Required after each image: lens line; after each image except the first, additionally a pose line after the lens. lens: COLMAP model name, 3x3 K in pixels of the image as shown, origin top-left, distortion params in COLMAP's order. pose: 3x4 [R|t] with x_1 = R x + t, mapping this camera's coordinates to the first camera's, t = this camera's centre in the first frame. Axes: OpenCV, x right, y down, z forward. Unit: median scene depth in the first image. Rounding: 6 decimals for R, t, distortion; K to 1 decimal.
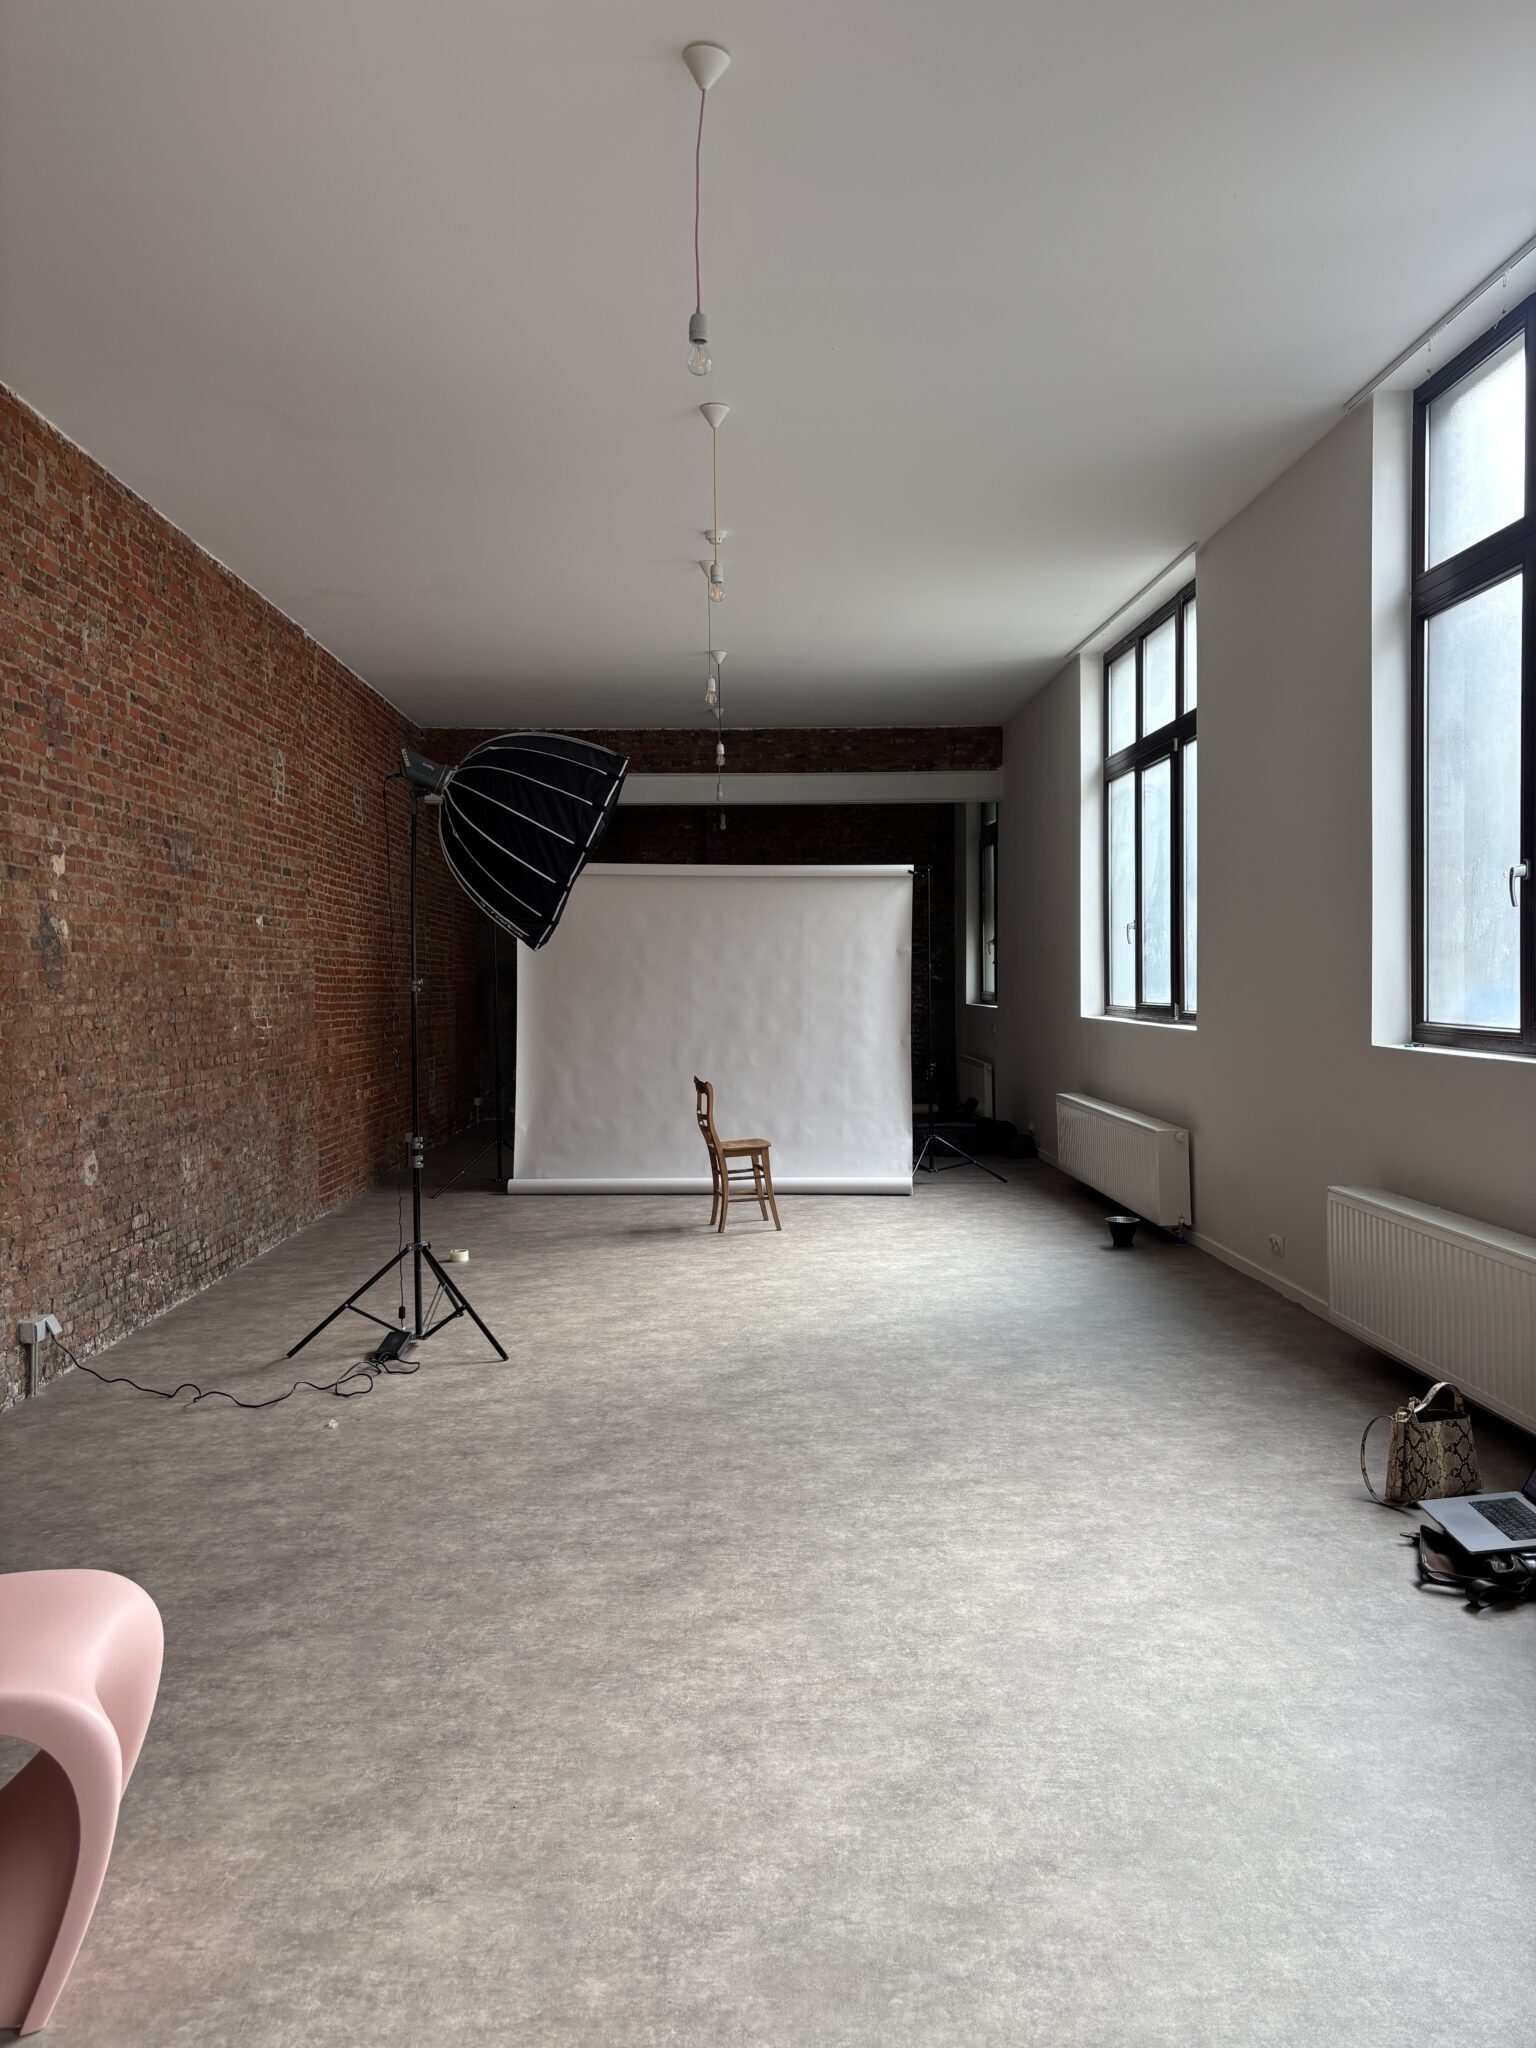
lens RADIAL K [[1545.7, 0, 753.8], [0, 1545.7, 1056.7], [0, 0, 1]] dist [0.012051, 0.010207]
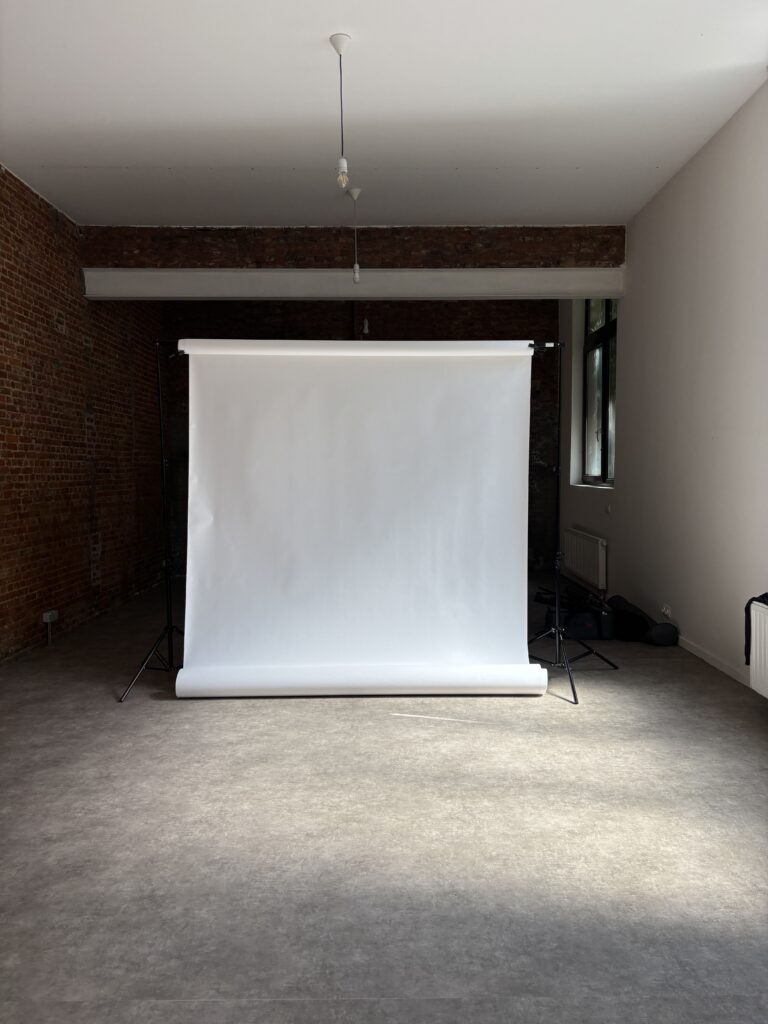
lens RADIAL K [[772.9, 0, 376.9], [0, 772.9, 528.3], [0, 0, 1]] dist [0.012051, 0.010207]
pose [[0.999811, 0.008579, -0.017430, 0.000784], [-0.008048, 0.999508, 0.030324, -0.020237], [0.017682, -0.030178, 0.999388, 0.459059]]
